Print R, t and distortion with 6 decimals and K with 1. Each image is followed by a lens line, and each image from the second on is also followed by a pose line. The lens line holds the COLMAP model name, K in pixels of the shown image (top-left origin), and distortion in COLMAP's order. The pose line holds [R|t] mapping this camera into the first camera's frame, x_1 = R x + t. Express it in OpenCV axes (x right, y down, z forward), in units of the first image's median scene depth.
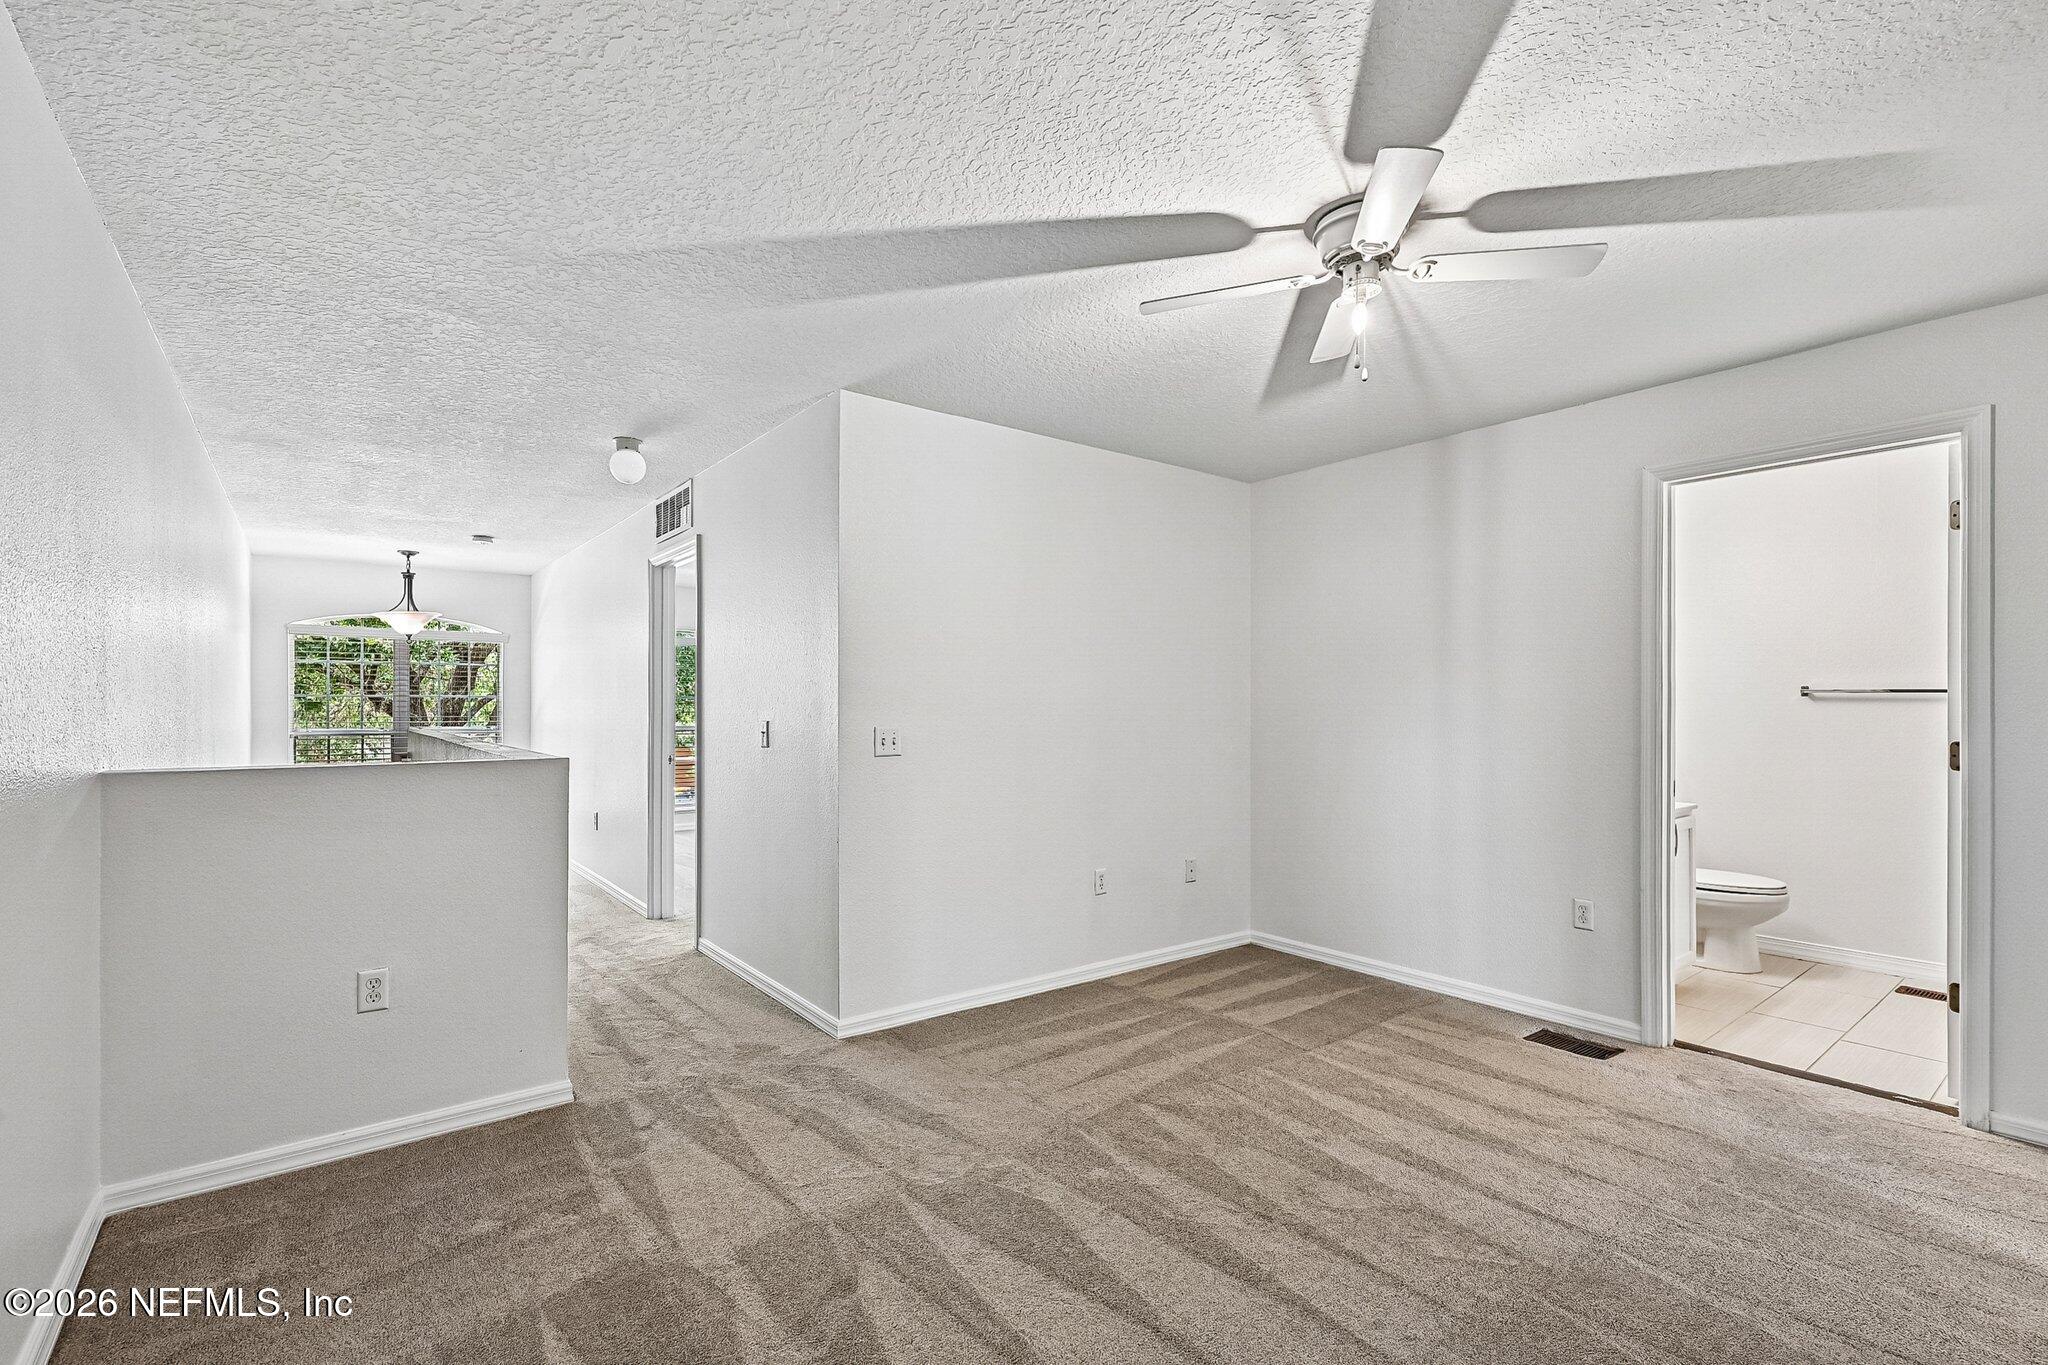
lens RADIAL K [[931.5, 0, 1026.1], [0, 931.5, 694.5], [0, 0, 1]] dist [-0.003897, 0.001428]
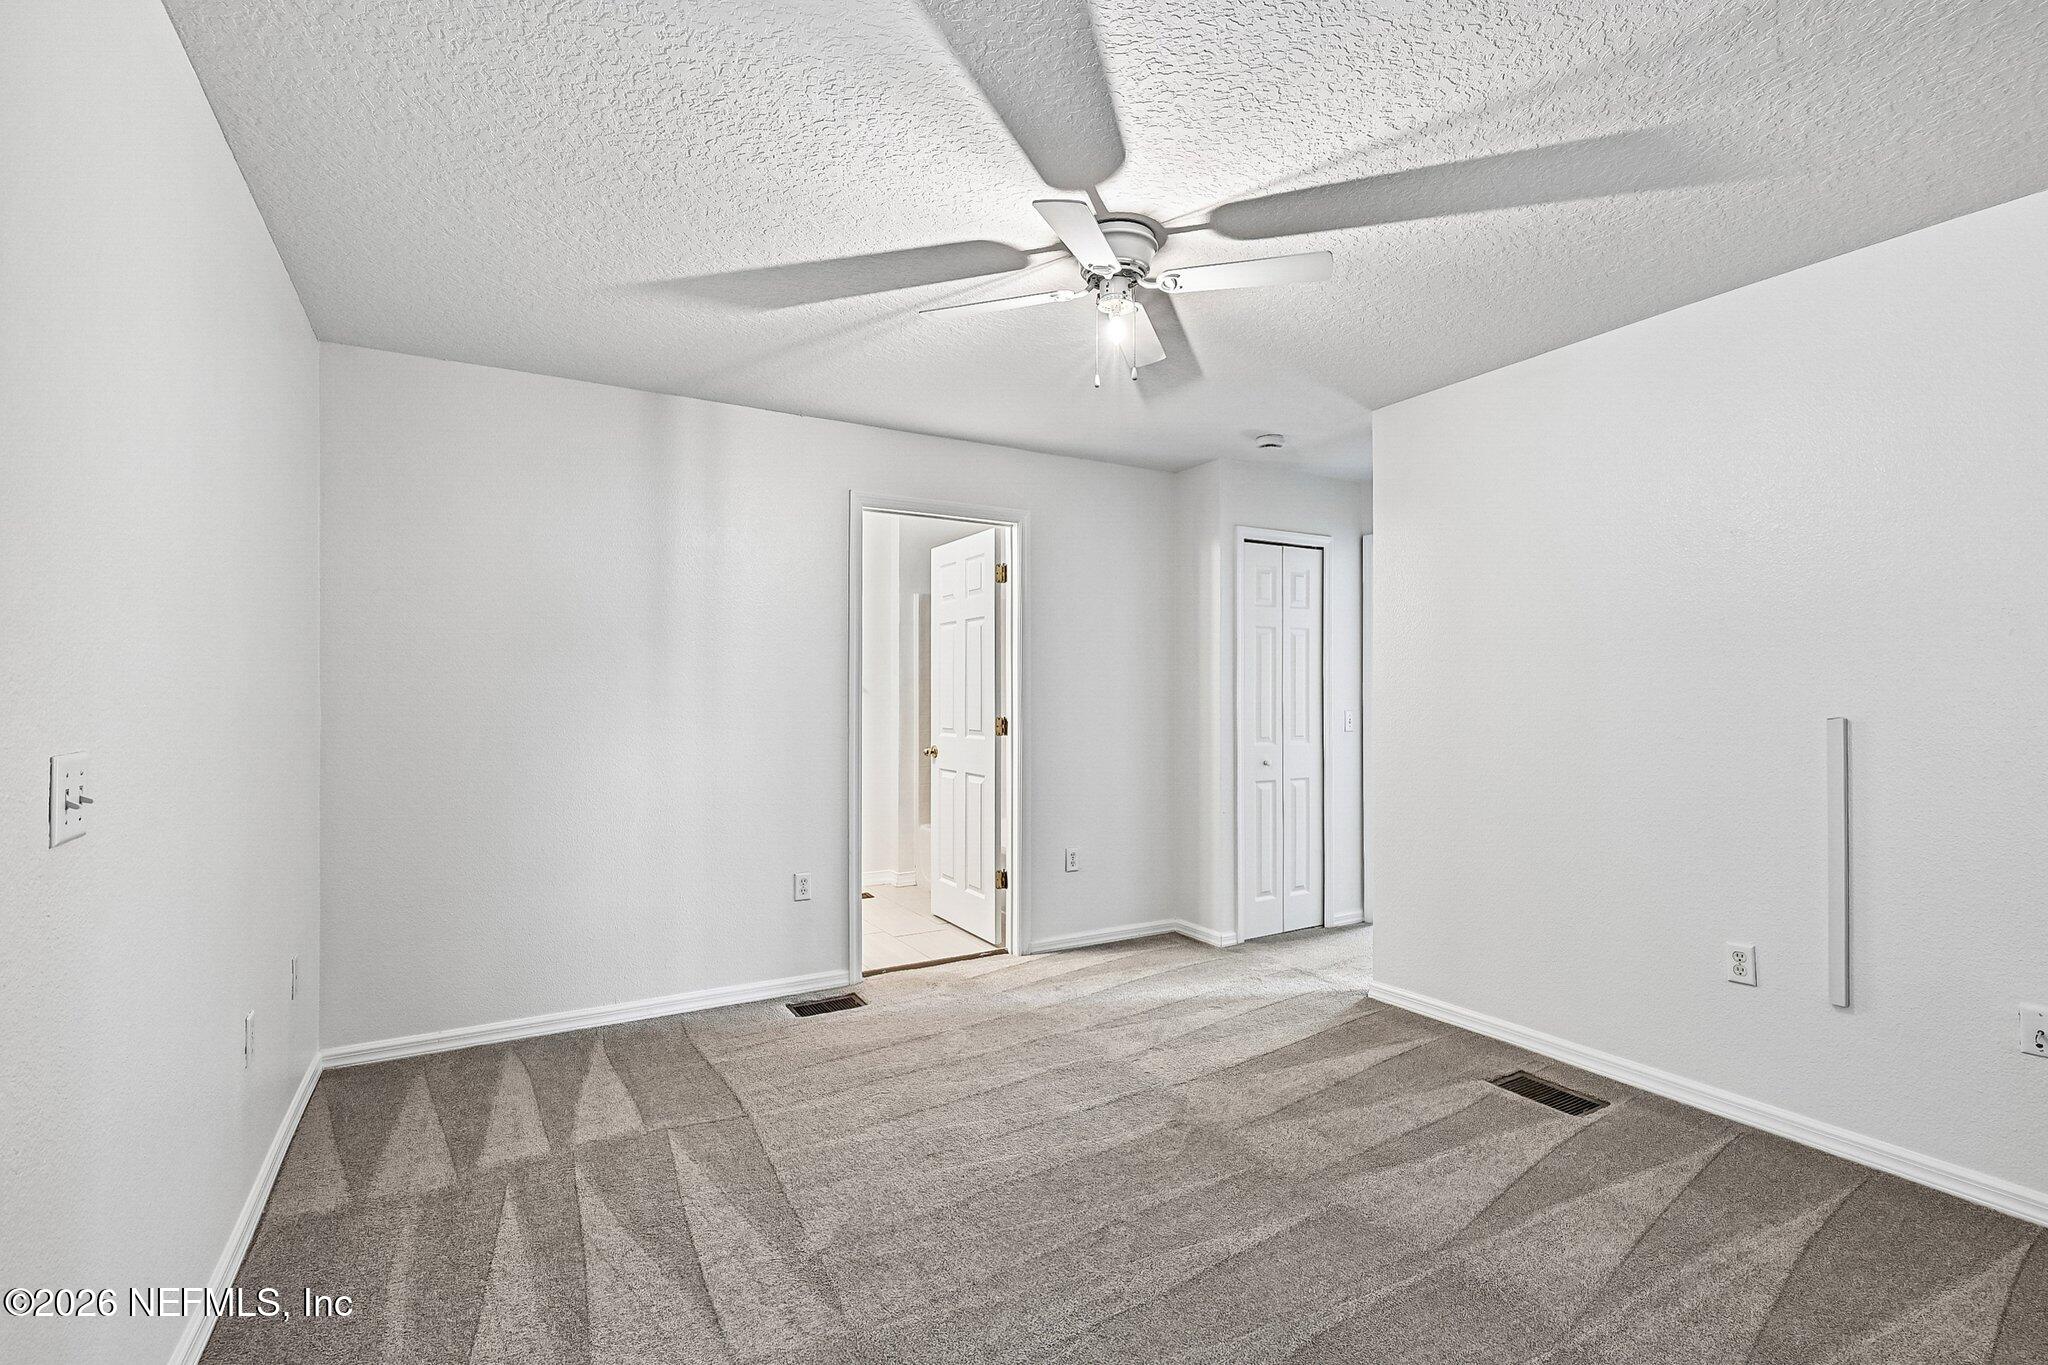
lens RADIAL K [[931.5, 0, 1027.1], [0, 931.5, 688.7], [0, 0, 1]] dist [-0.003897, 0.001428]
pose [[0.116231, 0.007057, 0.993197, -0.450013], [-0.012463, 0.999906, -0.005646, 0.008466], [-0.993144, -0.011722, 0.116308, 0.617416]]
